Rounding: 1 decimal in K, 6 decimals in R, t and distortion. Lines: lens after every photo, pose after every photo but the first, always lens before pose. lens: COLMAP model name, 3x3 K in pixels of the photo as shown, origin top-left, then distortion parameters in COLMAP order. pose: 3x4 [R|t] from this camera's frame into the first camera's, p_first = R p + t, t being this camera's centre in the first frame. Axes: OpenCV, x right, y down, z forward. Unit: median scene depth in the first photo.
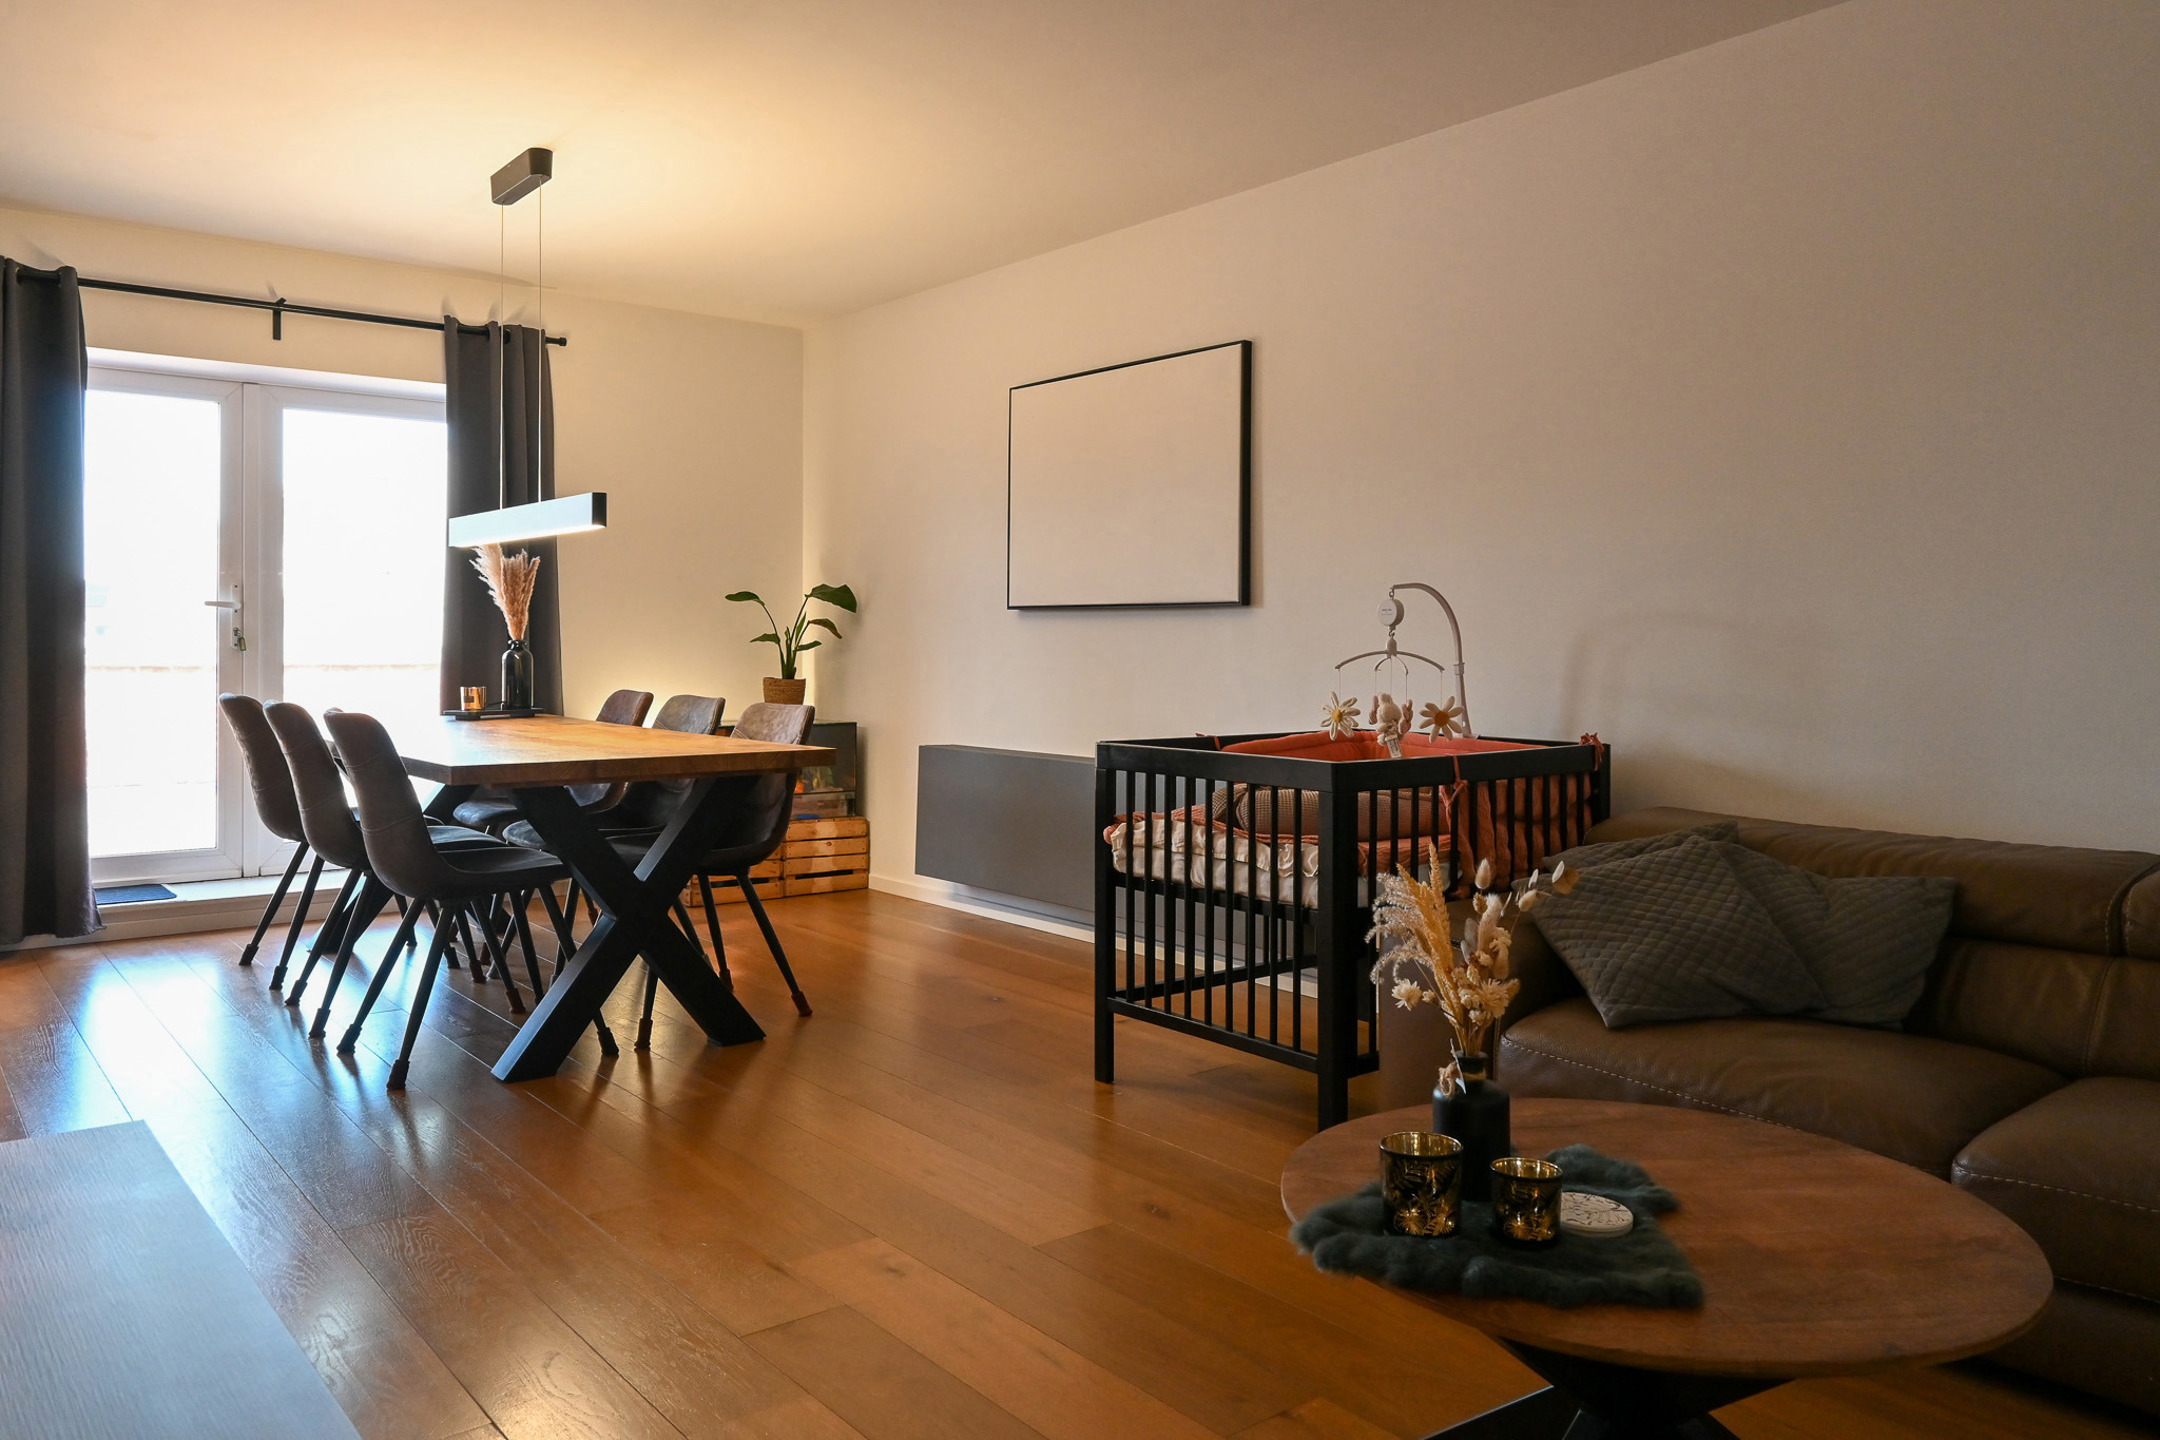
lens RADIAL K [[1547.0, 0, 1083.1], [0, 1547.0, 661.2], [0, 0, 1]] dist [0.002757, -0.000420]
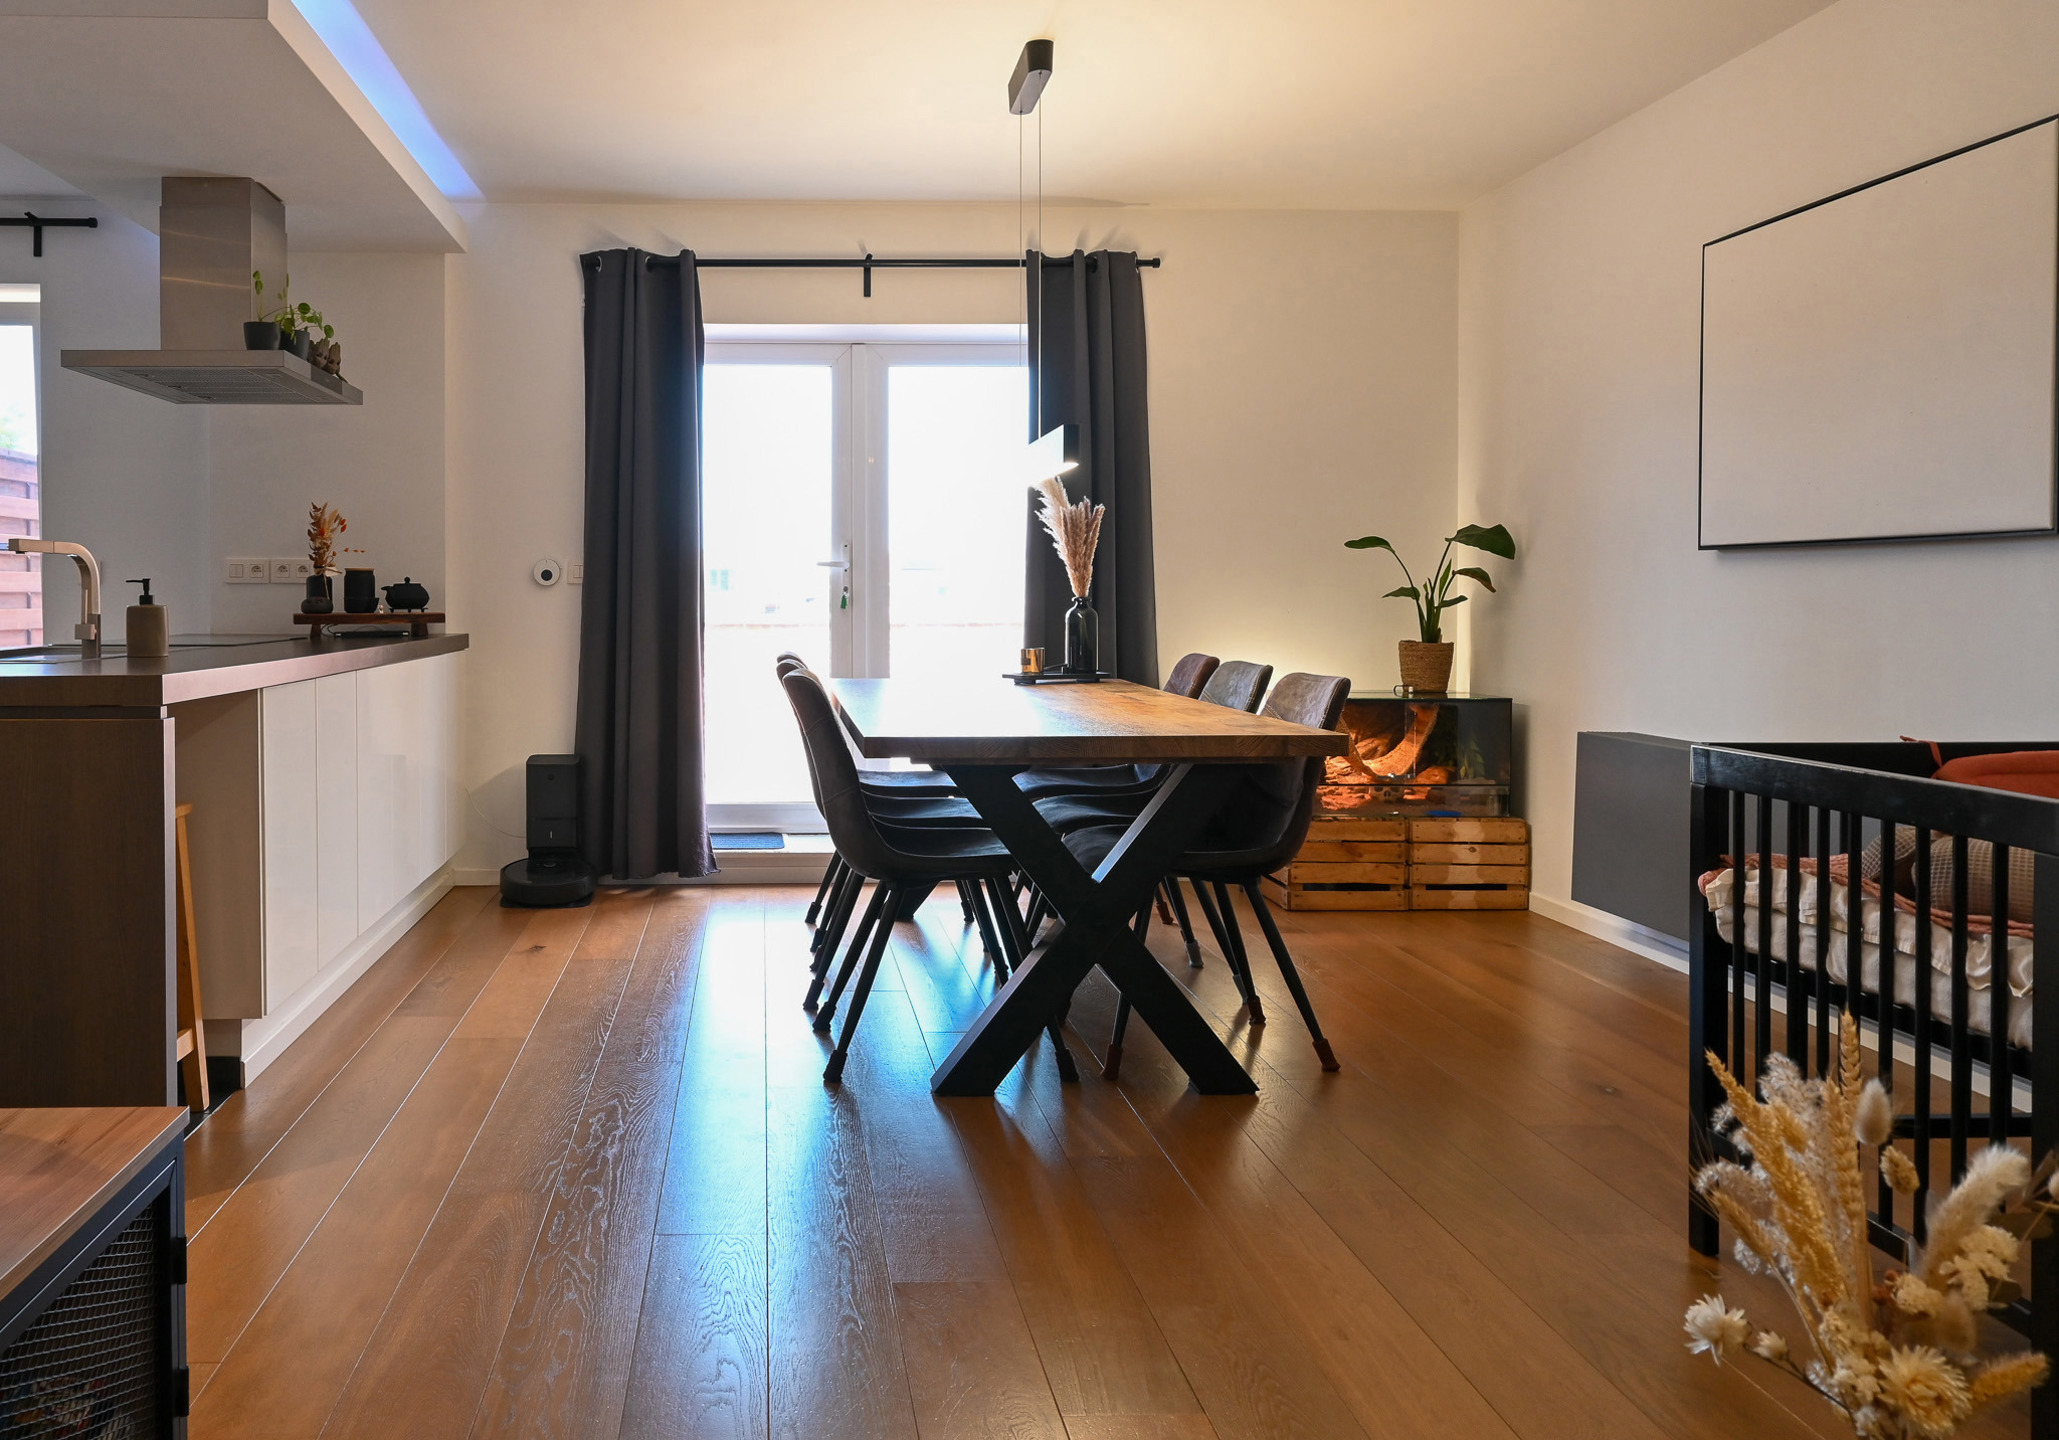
lens RADIAL K [[1602.8, 0, 933.5], [0, 1602.8, 630.1], [0, 0, 1]] dist [-0.000068, -0.005072]
pose [[0.791481, 0.006232, -0.611162, 0.173777], [-0.001777, 0.999967, 0.007895, -0.001886], [0.611191, -0.005163, 0.791466, 0.252580]]
